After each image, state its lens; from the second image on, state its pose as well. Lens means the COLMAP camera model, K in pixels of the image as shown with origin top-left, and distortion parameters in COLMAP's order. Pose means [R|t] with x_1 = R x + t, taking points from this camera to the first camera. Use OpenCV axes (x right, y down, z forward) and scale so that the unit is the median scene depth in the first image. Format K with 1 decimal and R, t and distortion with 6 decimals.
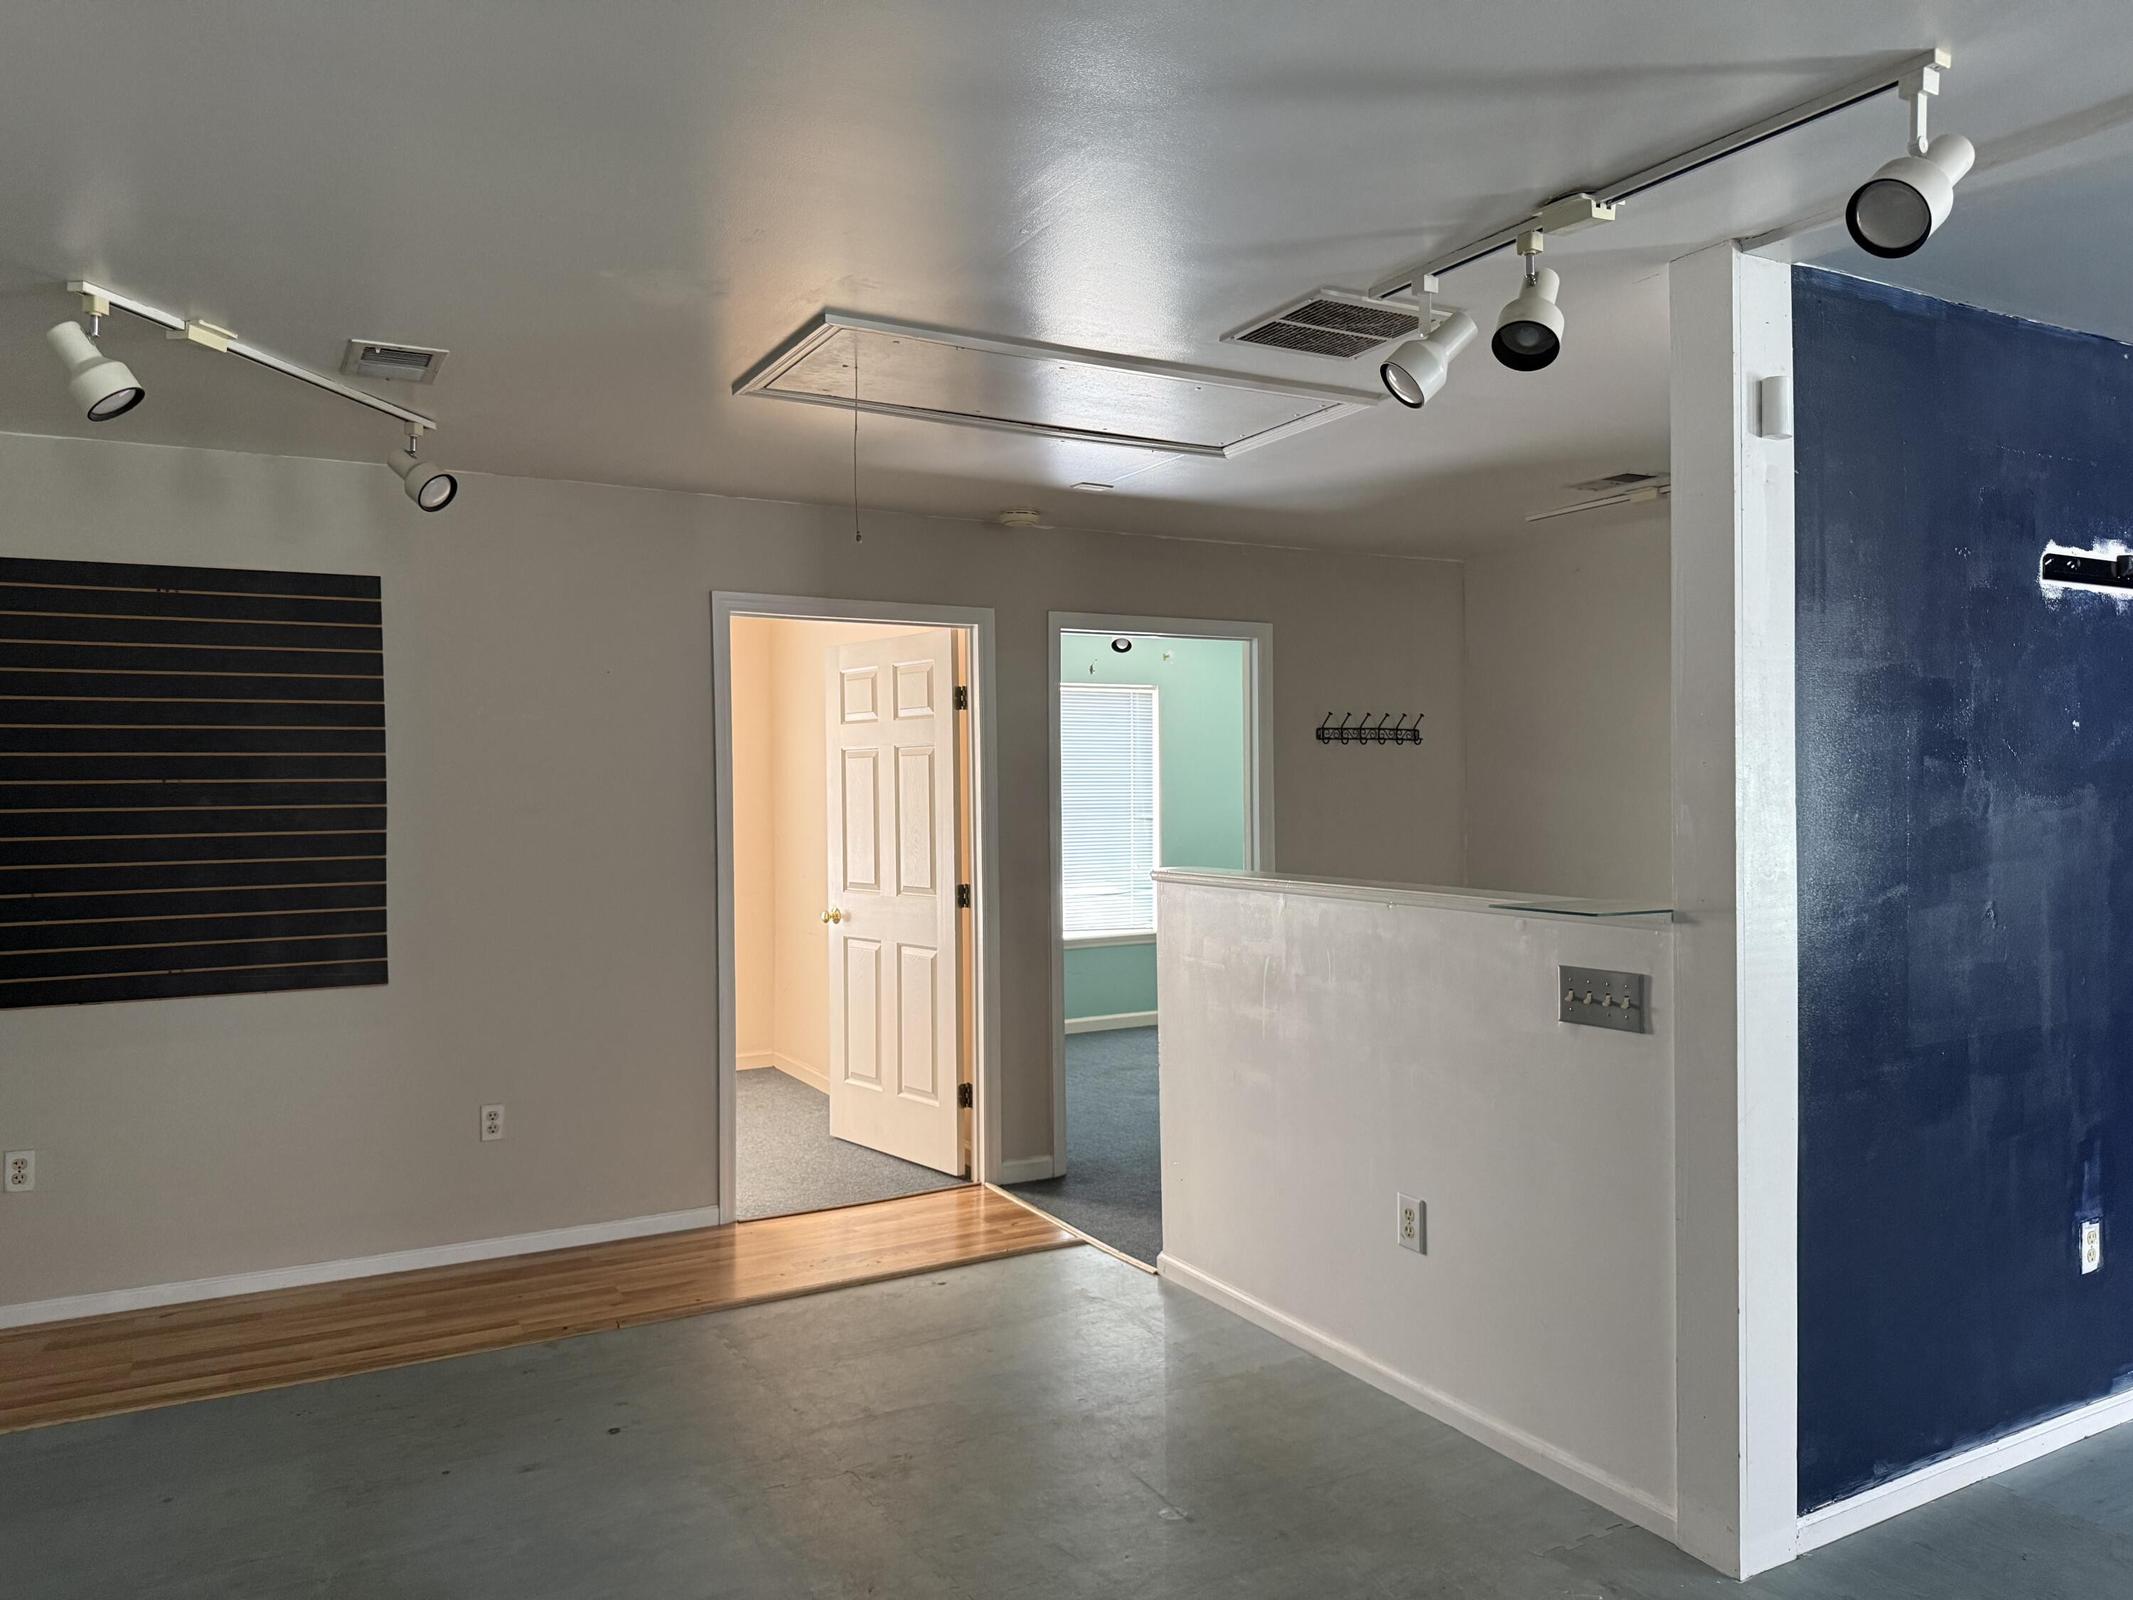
lens RADIAL K [[1491.3, 0, 1066.5], [0, 1491.3, 800.0], [0, 0, 1]] dist [0.020581, -0.008085]
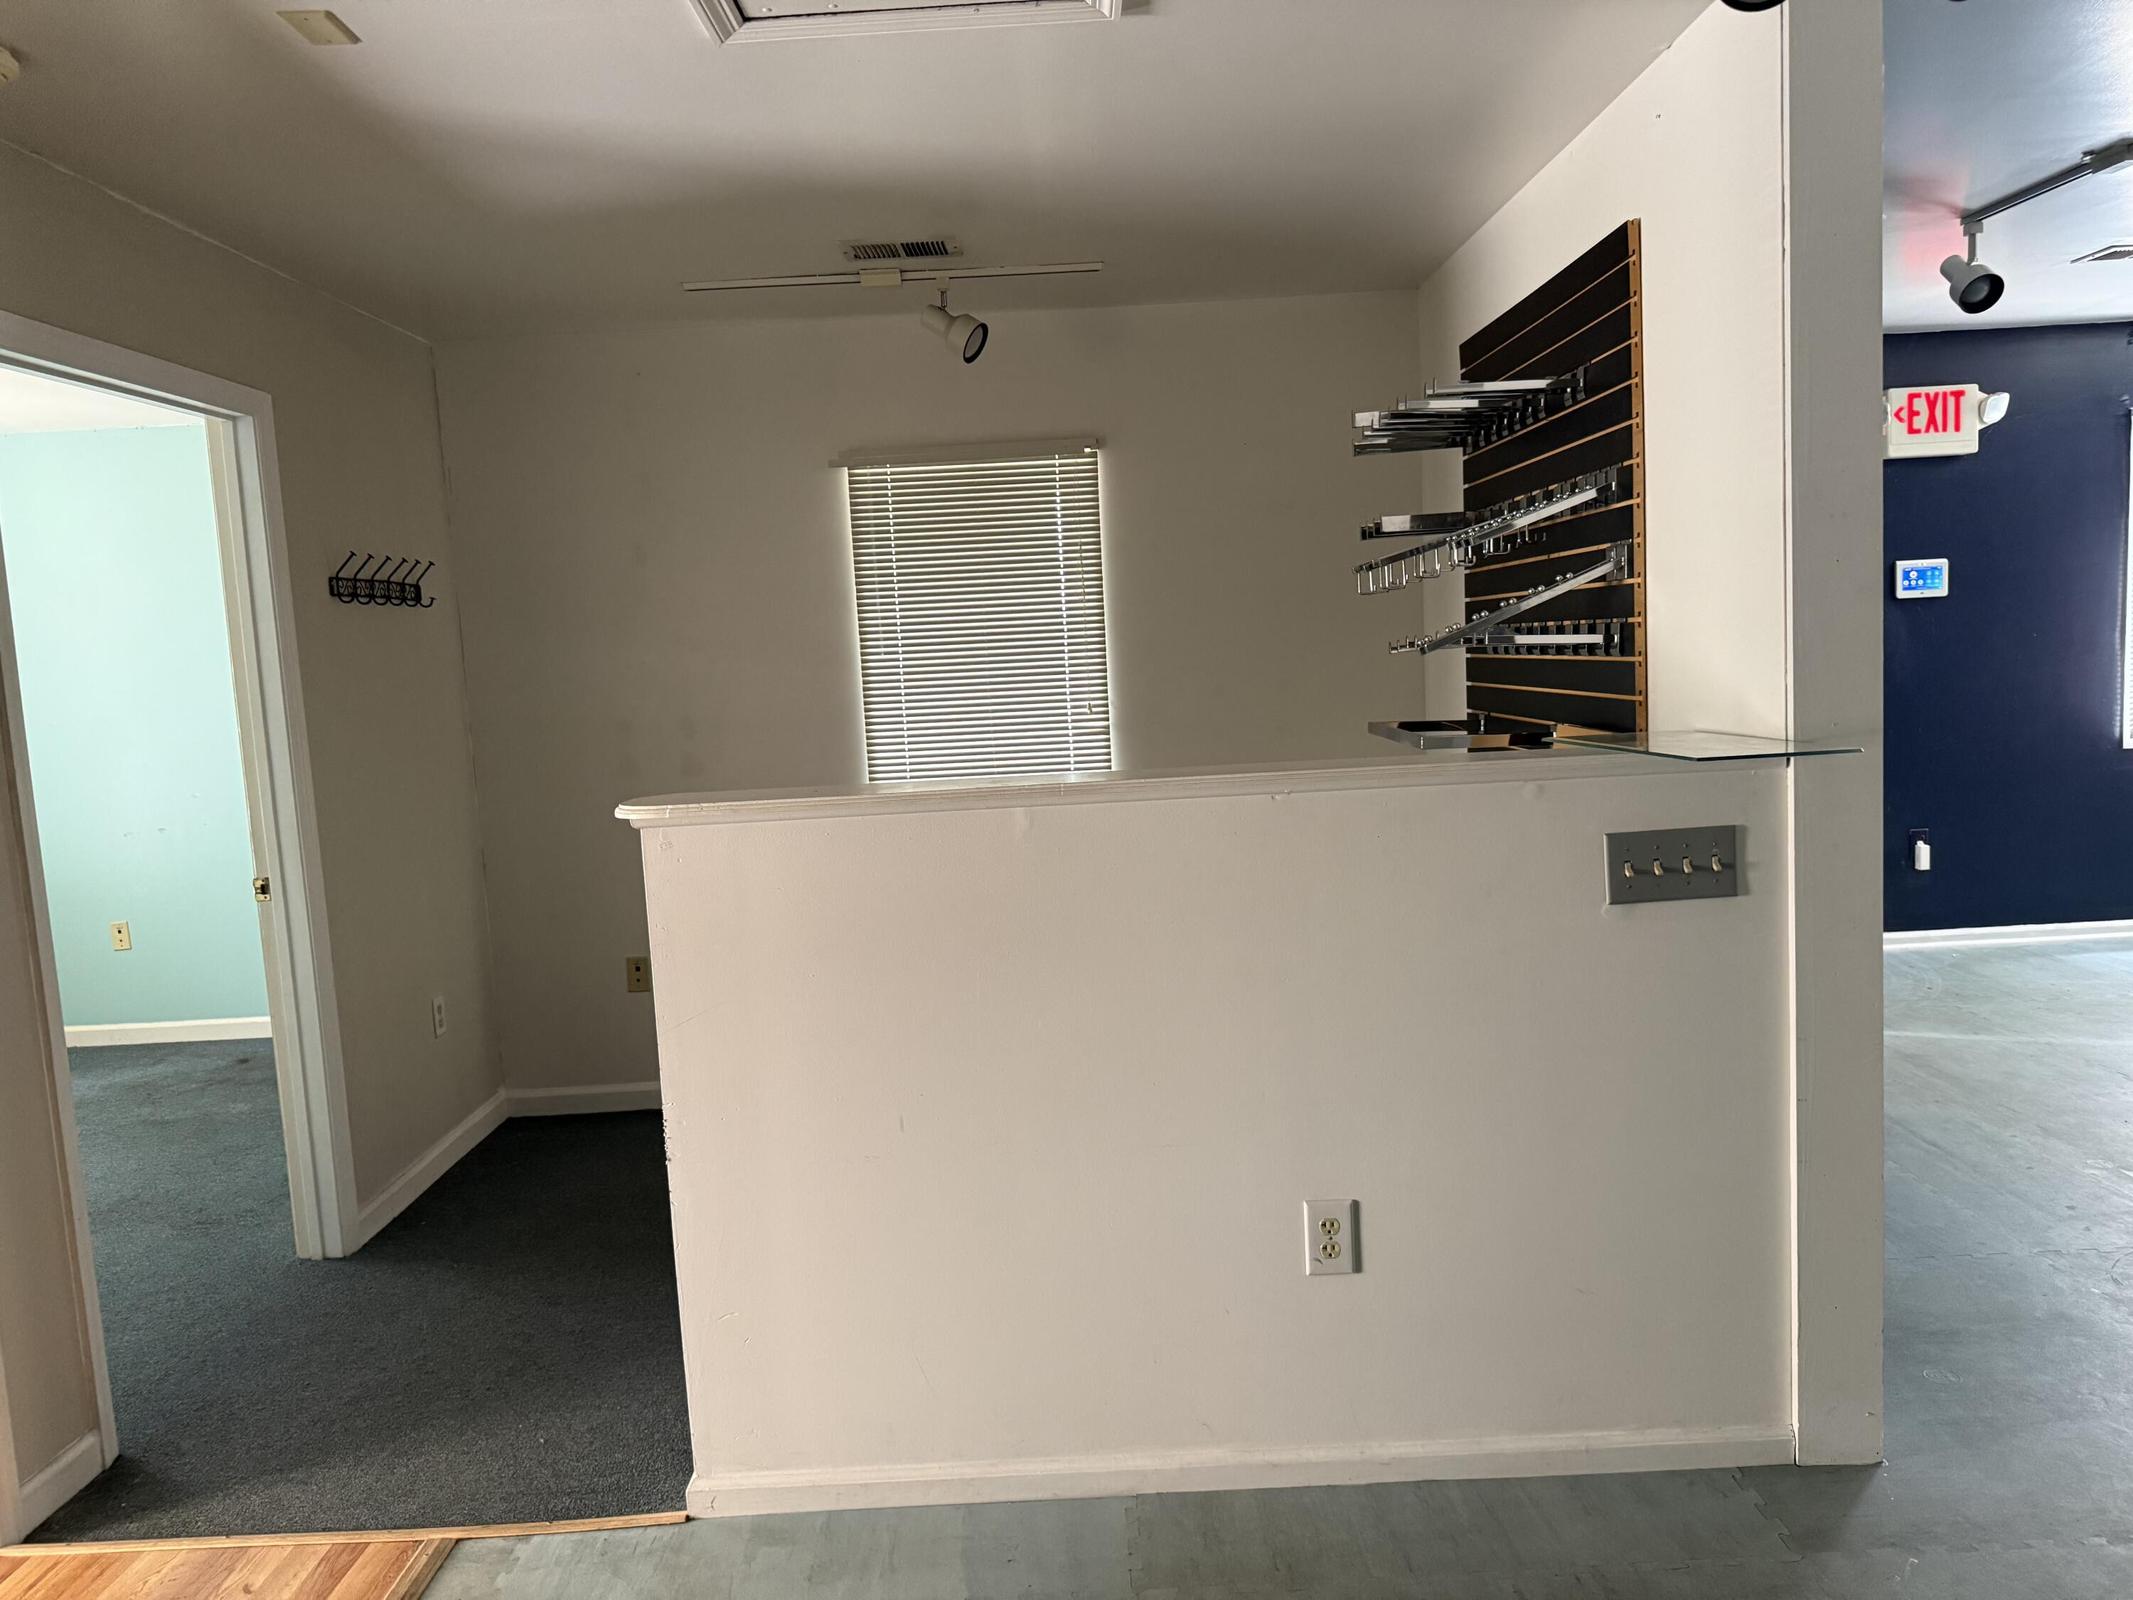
lens RADIAL K [[1491.3, 0, 1066.5], [0, 1491.3, 800.0], [0, 0, 1]] dist [0.020581, -0.008085]
pose [[0.485971, -0.111367, 0.866850, -0.418791], [0.056777, 0.993776, 0.095843, 0.002666], [-0.872129, 0.002640, 0.489270, 0.761810]]
